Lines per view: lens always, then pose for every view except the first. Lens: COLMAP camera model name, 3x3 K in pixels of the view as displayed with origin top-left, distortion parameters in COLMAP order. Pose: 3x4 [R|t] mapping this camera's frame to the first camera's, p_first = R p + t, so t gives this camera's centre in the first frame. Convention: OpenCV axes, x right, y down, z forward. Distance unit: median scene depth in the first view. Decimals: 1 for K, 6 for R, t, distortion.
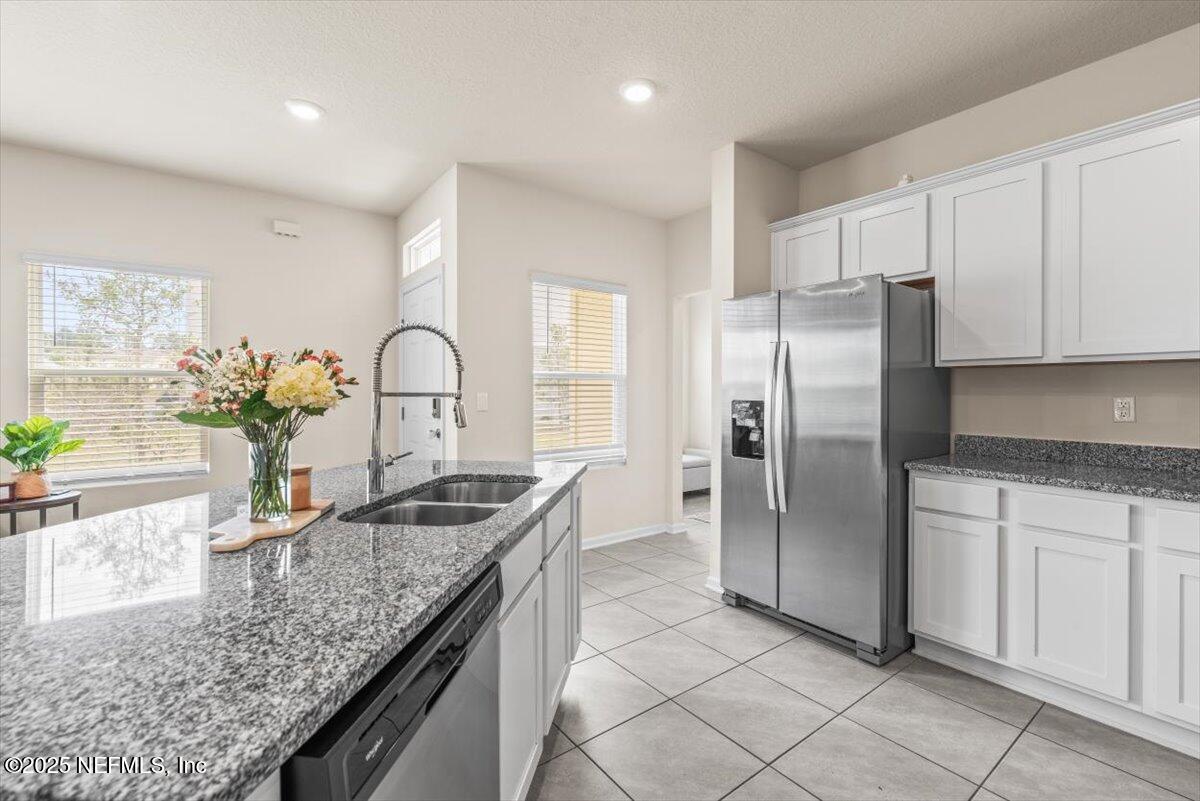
lens RADIAL K [[519.1, 0, 601.4], [0, 519.1, 394.1], [0, 0, 1]] dist [-0.001978, -0.000199]
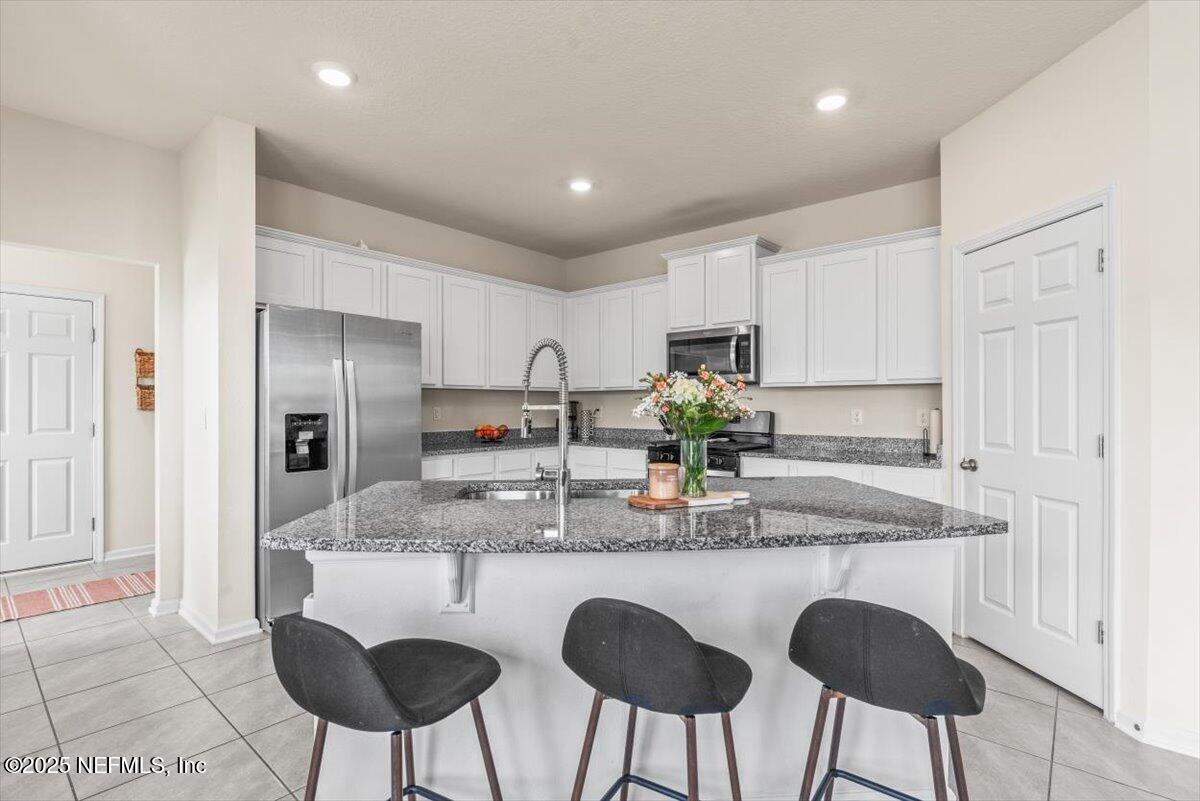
lens RADIAL K [[560.4, 0, 600.0], [0, 560.4, 400.5], [0, 0, 1]] dist [-0.000136, -0.000017]
pose [[-0.209852, 0.000242, 0.977733, -0.844347], [0.000908, 1.000000, -0.000052, -0.012020], [-0.977733, 0.000877, -0.209852, 0.632054]]
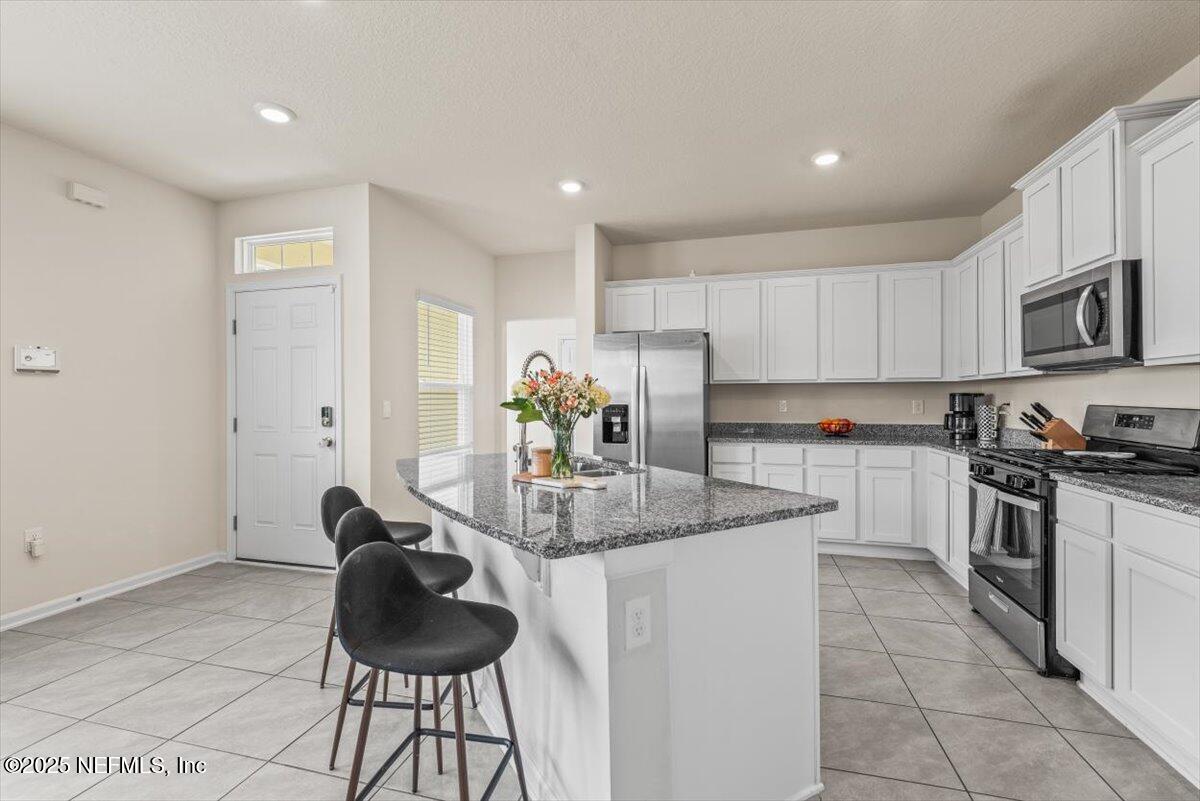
lens RADIAL K [[519.1, 0, 601.4], [0, 519.1, 394.1], [0, 0, 1]] dist [-0.001978, -0.000199]
pose [[0.781512, -0.002882, 0.623883, -0.632449], [0.008946, 0.999938, -0.006587, -0.007515], [-0.623826, 0.010730, 0.781490, -0.123594]]
